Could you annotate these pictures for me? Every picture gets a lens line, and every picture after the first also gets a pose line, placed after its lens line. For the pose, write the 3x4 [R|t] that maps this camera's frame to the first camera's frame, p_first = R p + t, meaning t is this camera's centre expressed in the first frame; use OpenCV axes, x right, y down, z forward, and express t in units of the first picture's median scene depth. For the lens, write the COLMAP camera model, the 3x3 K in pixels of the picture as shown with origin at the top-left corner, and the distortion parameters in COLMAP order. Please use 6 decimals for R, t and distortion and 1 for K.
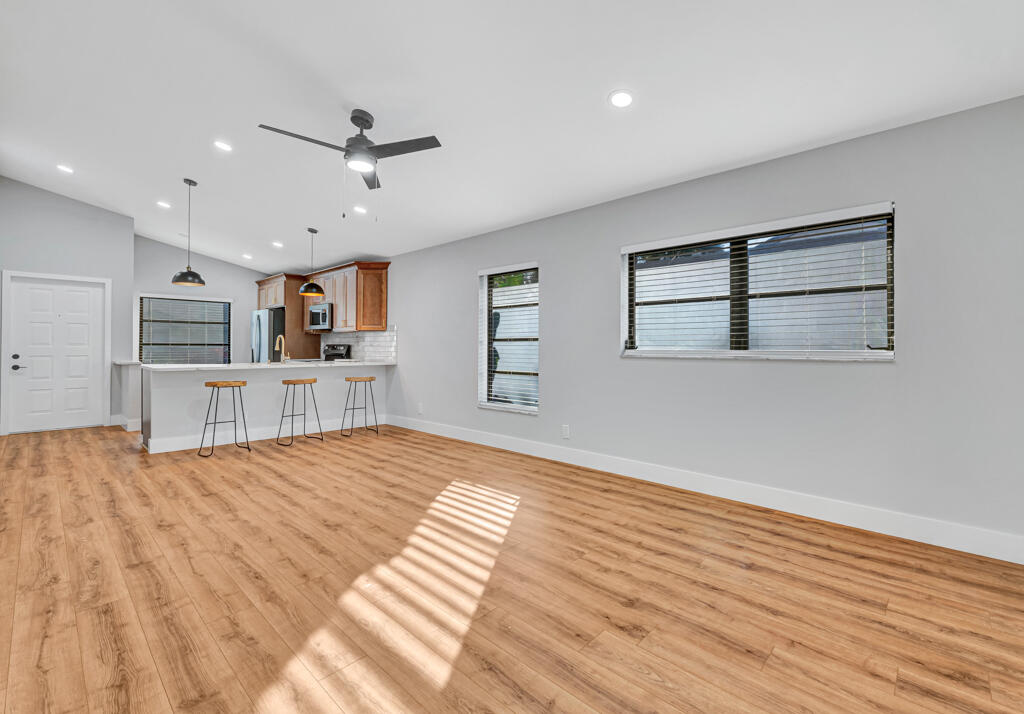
lens RADIAL K [[433.6, 0, 522.0], [0, 433.6, 345.2], [0, 0, 1]] dist [-0.001175, -0.000994]
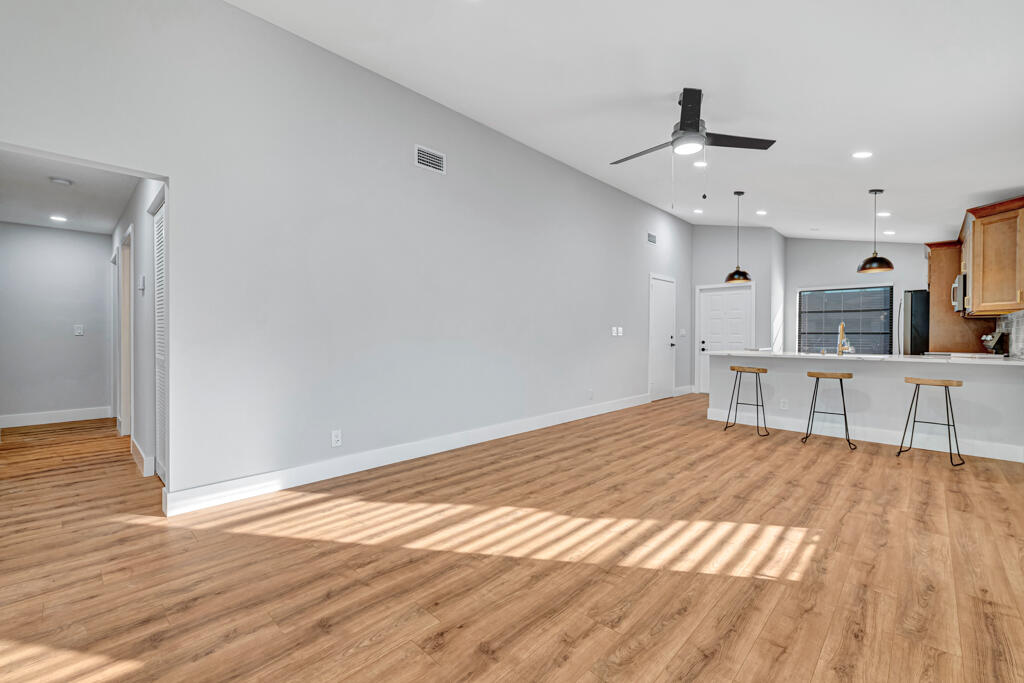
lens RADIAL K [[427.4, 0, 507.8], [0, 427.4, 340.1], [0, 0, 1]] dist [0.002422, -0.000279]
pose [[0.004425, 0.010301, -0.999937, 0.312782], [0.002273, 0.999944, 0.010312, 0.002550], [0.999988, -0.002318, 0.004402, 0.311381]]
